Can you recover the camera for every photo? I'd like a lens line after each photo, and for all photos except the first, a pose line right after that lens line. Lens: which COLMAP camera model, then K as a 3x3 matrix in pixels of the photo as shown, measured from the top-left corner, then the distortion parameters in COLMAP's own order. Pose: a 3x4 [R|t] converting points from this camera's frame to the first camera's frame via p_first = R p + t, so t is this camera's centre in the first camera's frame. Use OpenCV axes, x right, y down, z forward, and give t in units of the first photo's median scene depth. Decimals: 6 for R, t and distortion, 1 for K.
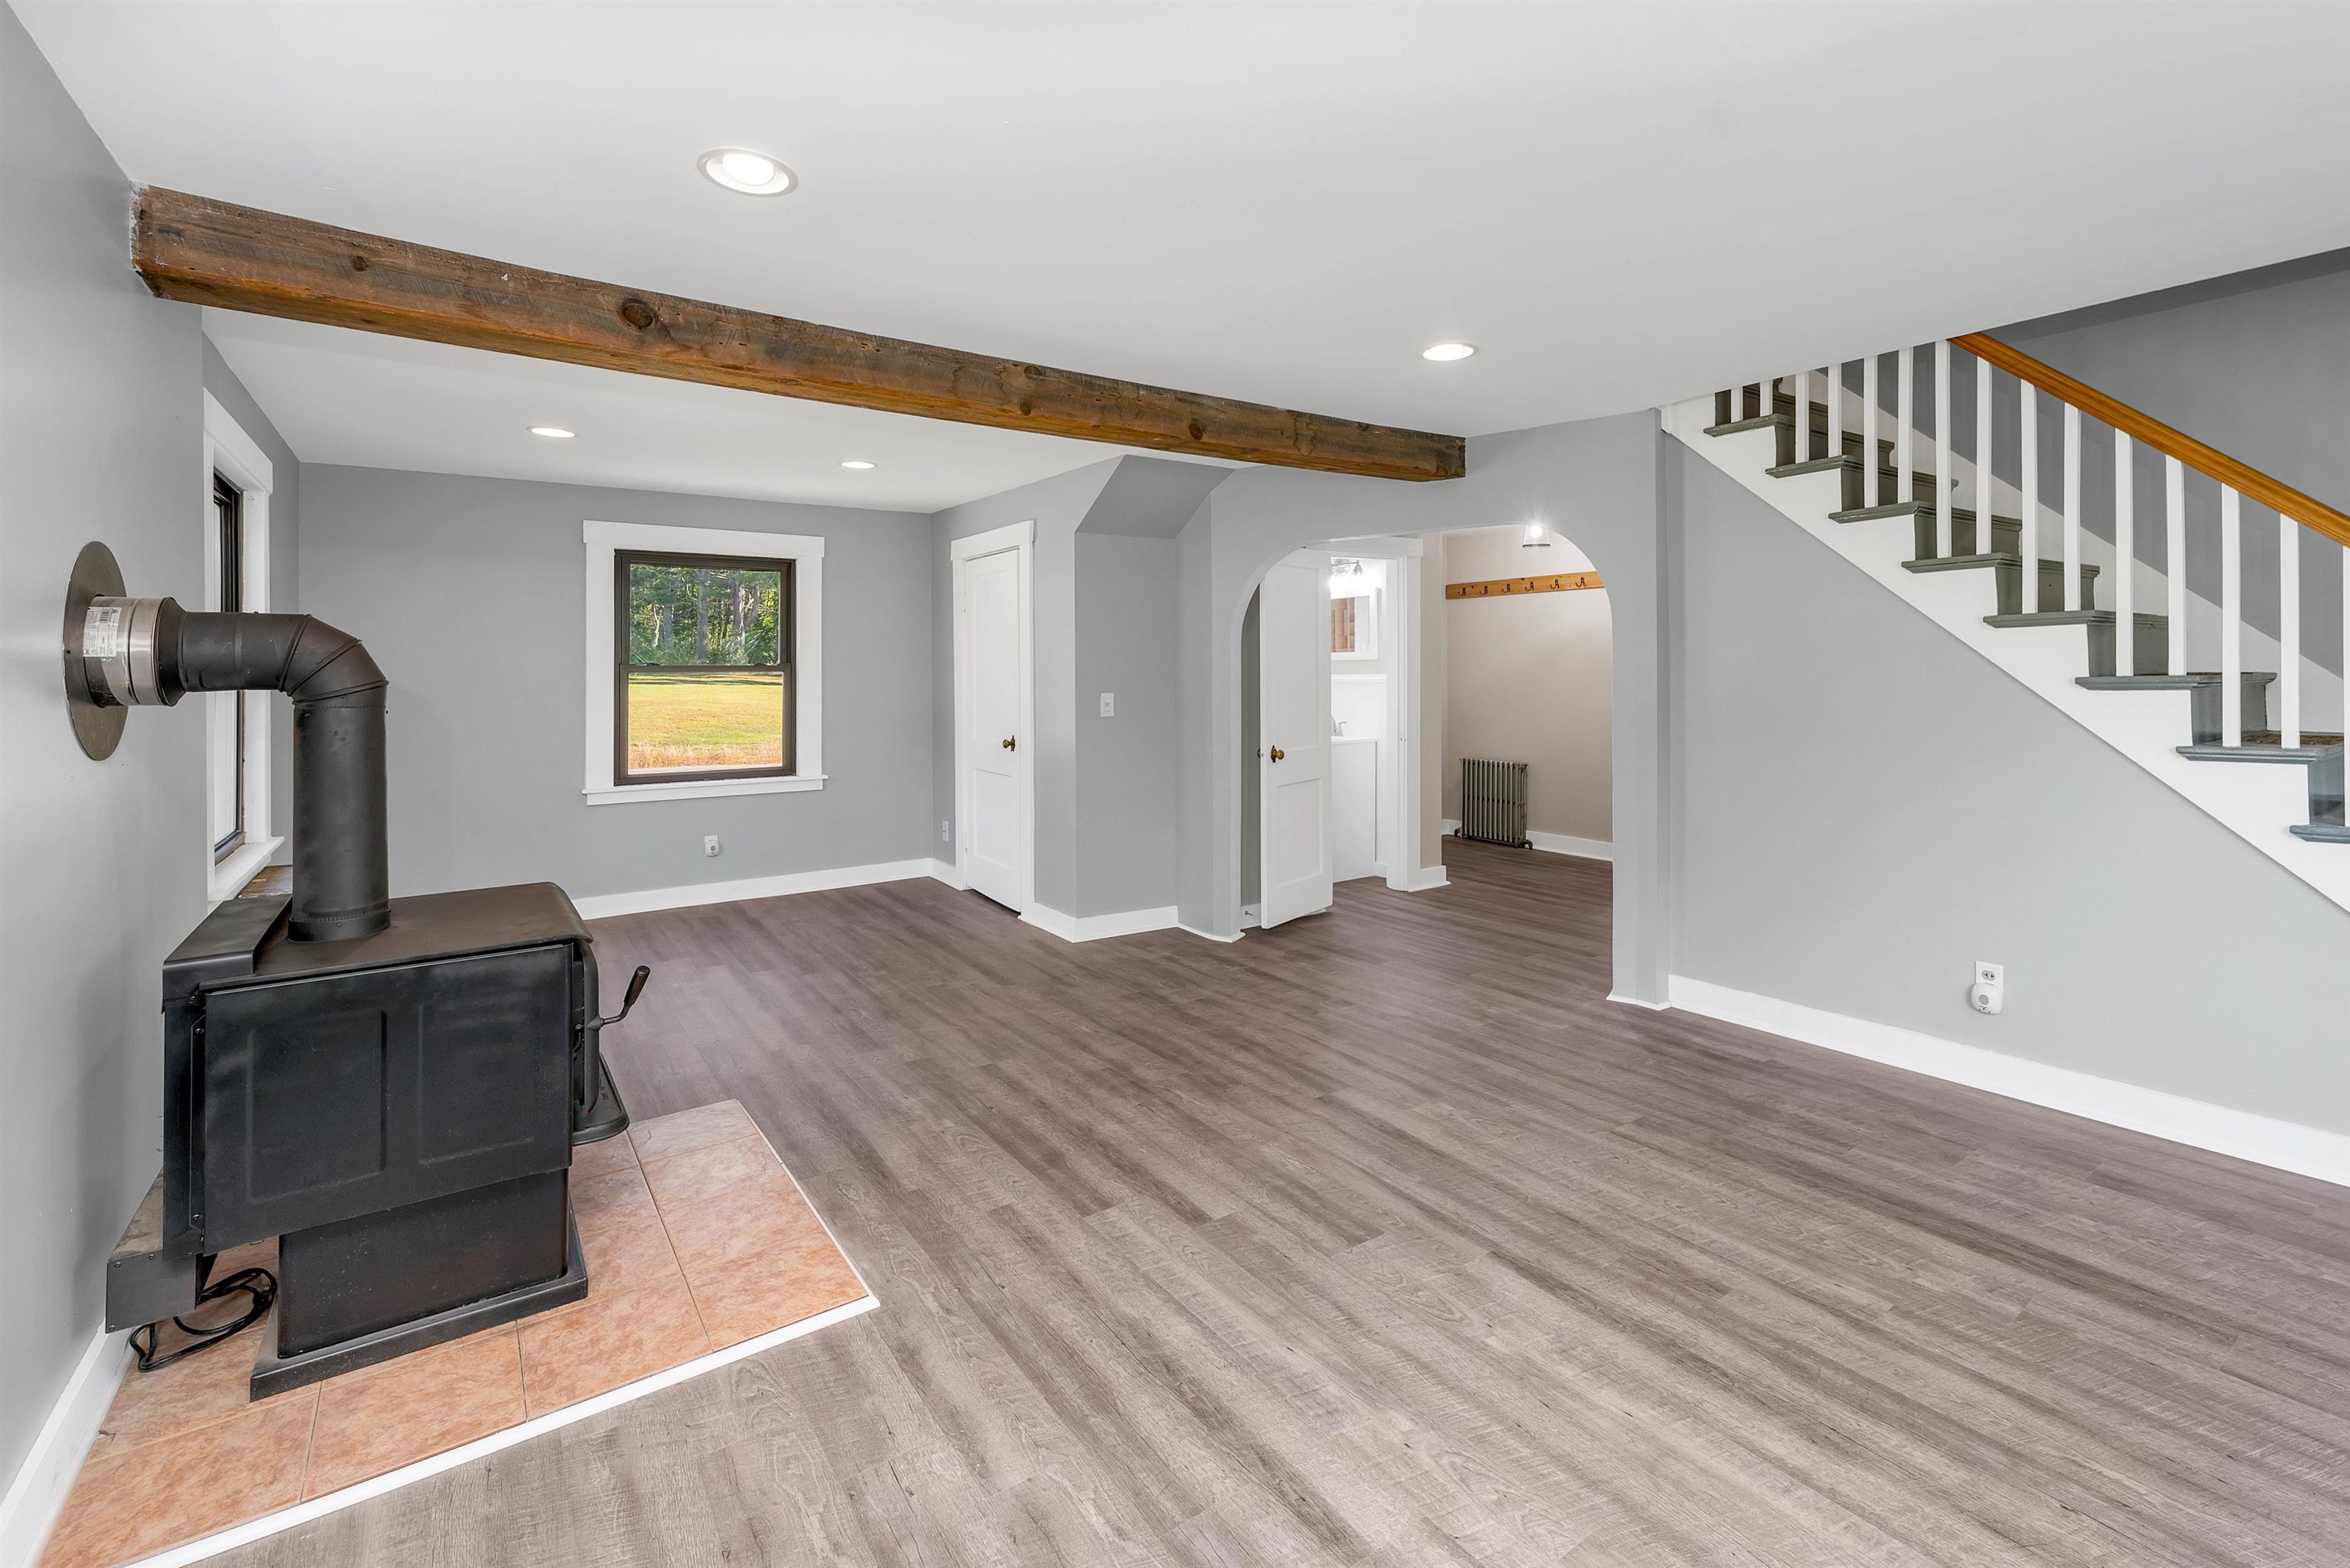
lens RADIAL K [[1023.1, 0, 1174.4], [0, 1023.1, 661.4], [0, 0, 1]] dist [0.000067, -0.000460]
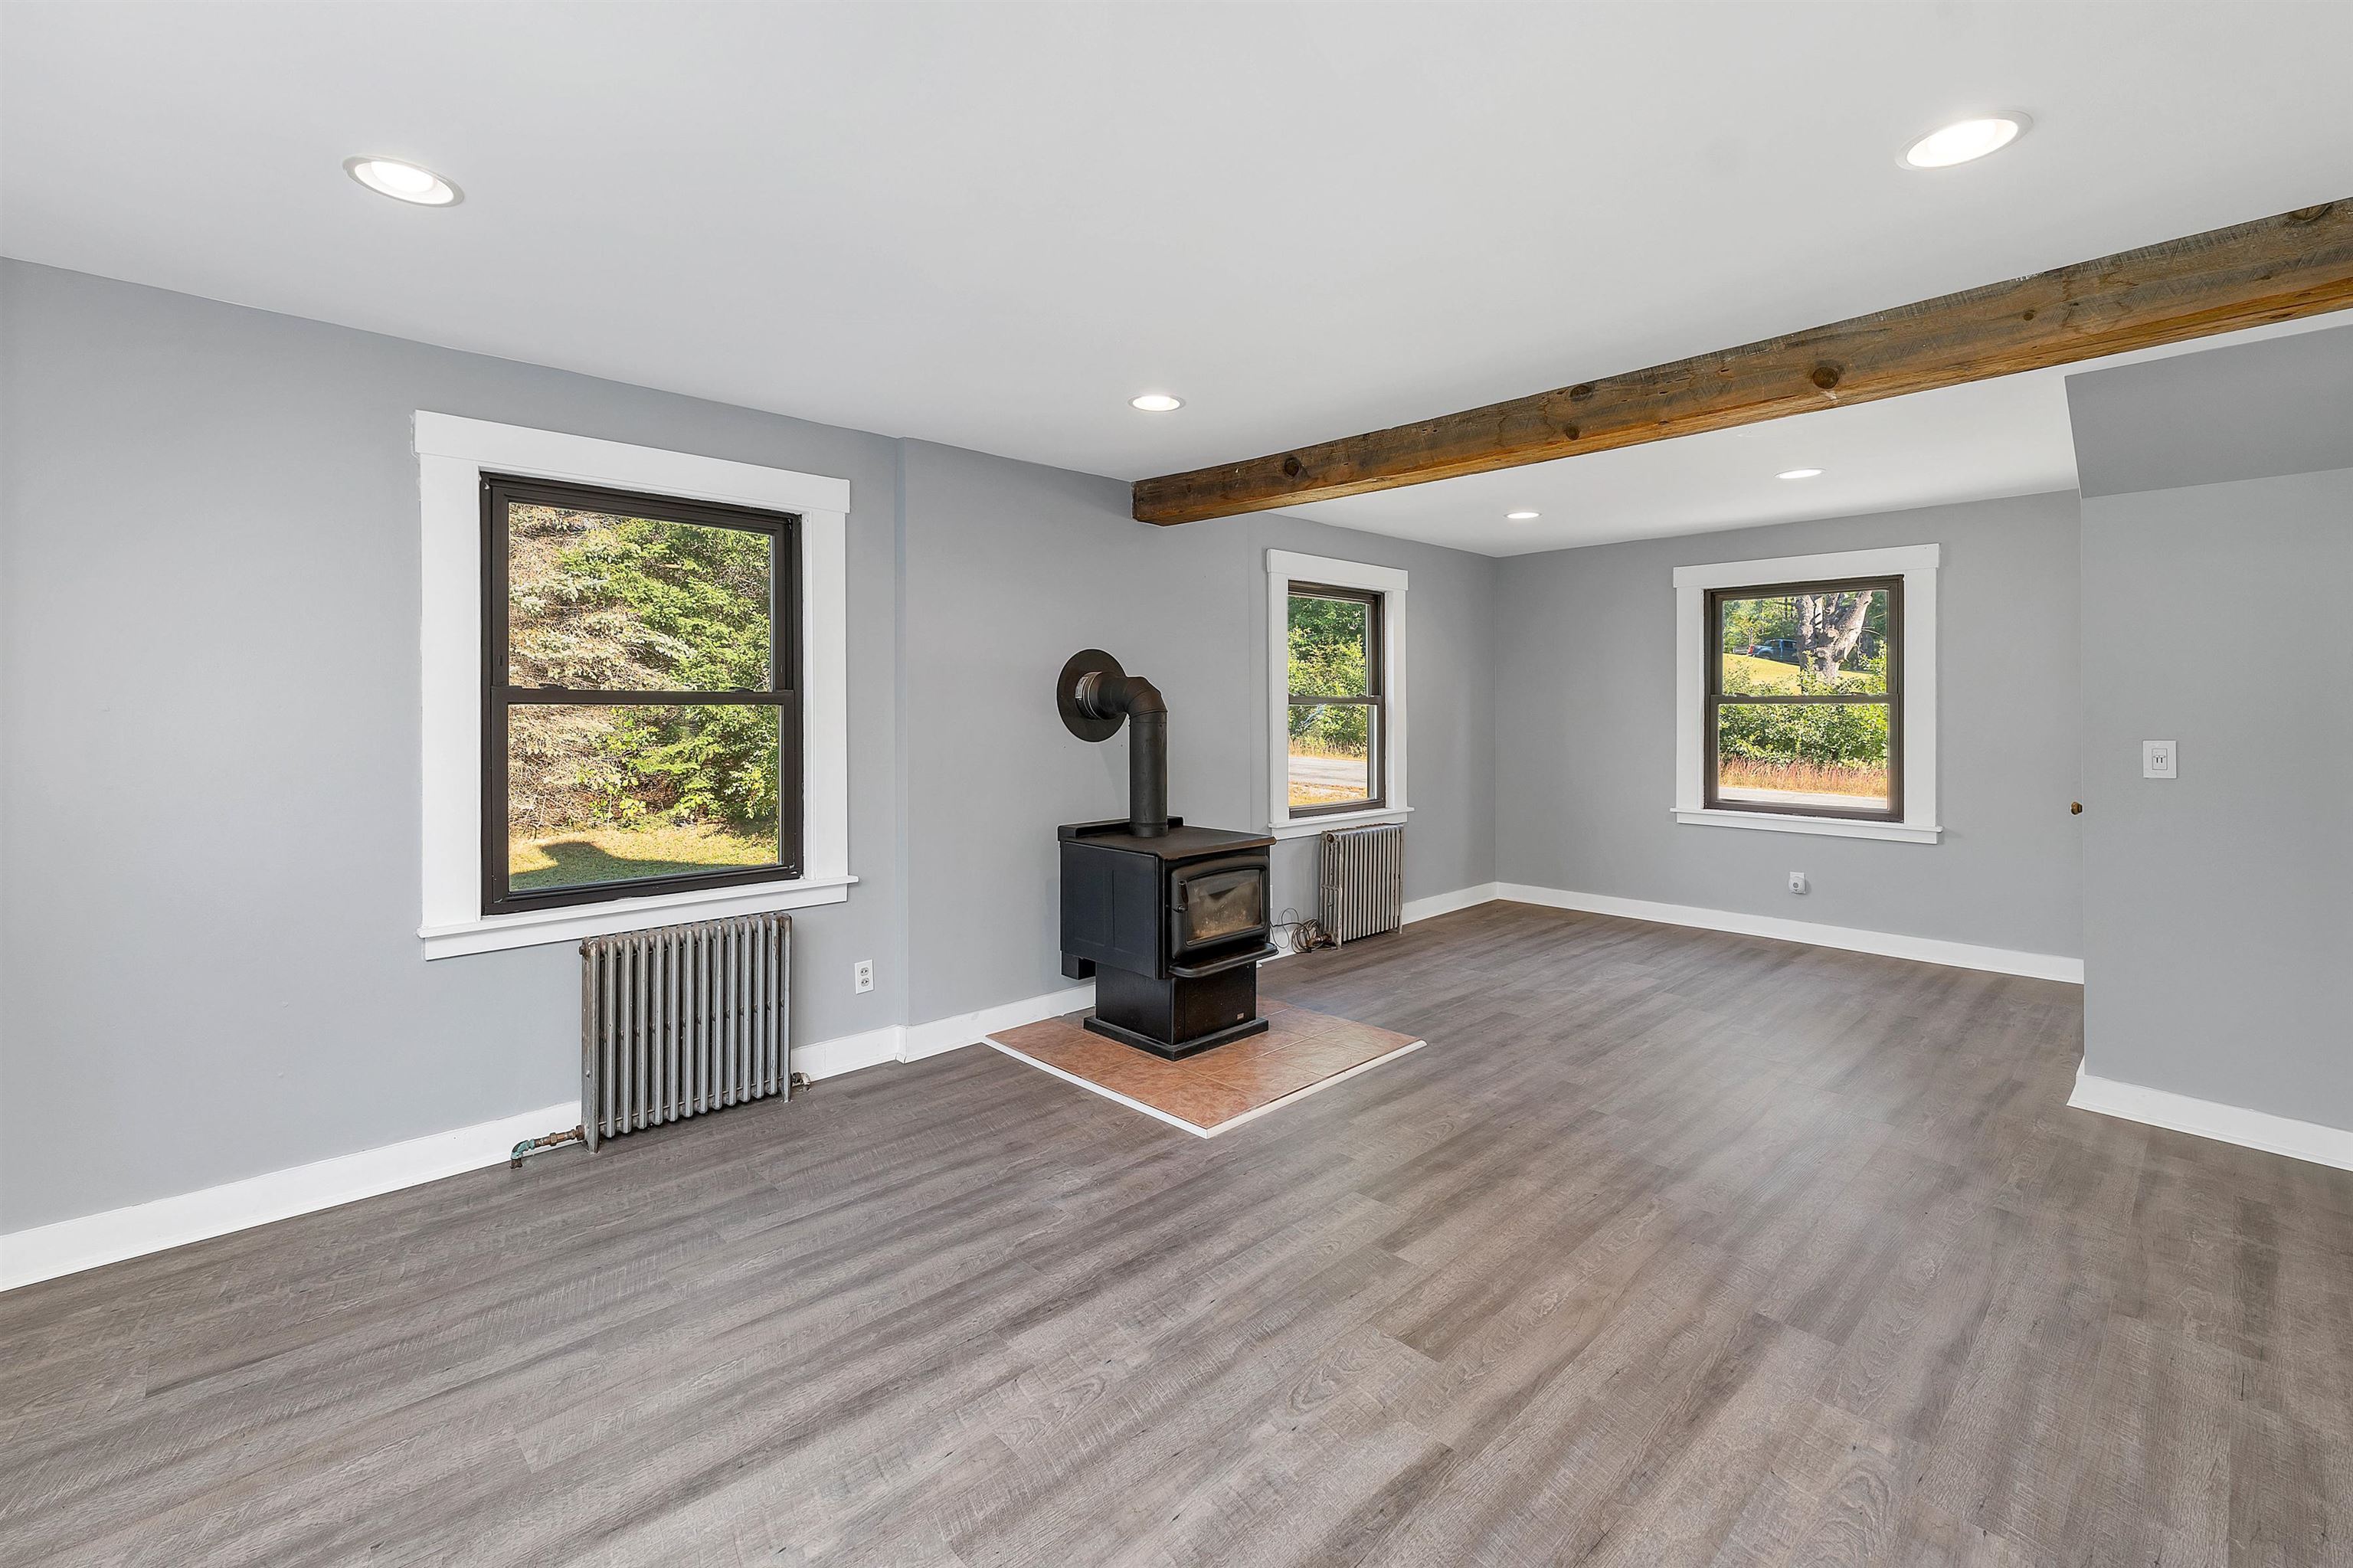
lens RADIAL K [[1015.7, 0, 1158.2], [0, 1015.7, 699.1], [0, 0, 1]] dist [-0.000410, 0.000512]
pose [[0.143576, 0.001137, -0.989639, 0.848542], [0.009230, 0.999954, 0.002488, -0.003622], [0.989596, -0.009491, 0.143559, 0.540561]]
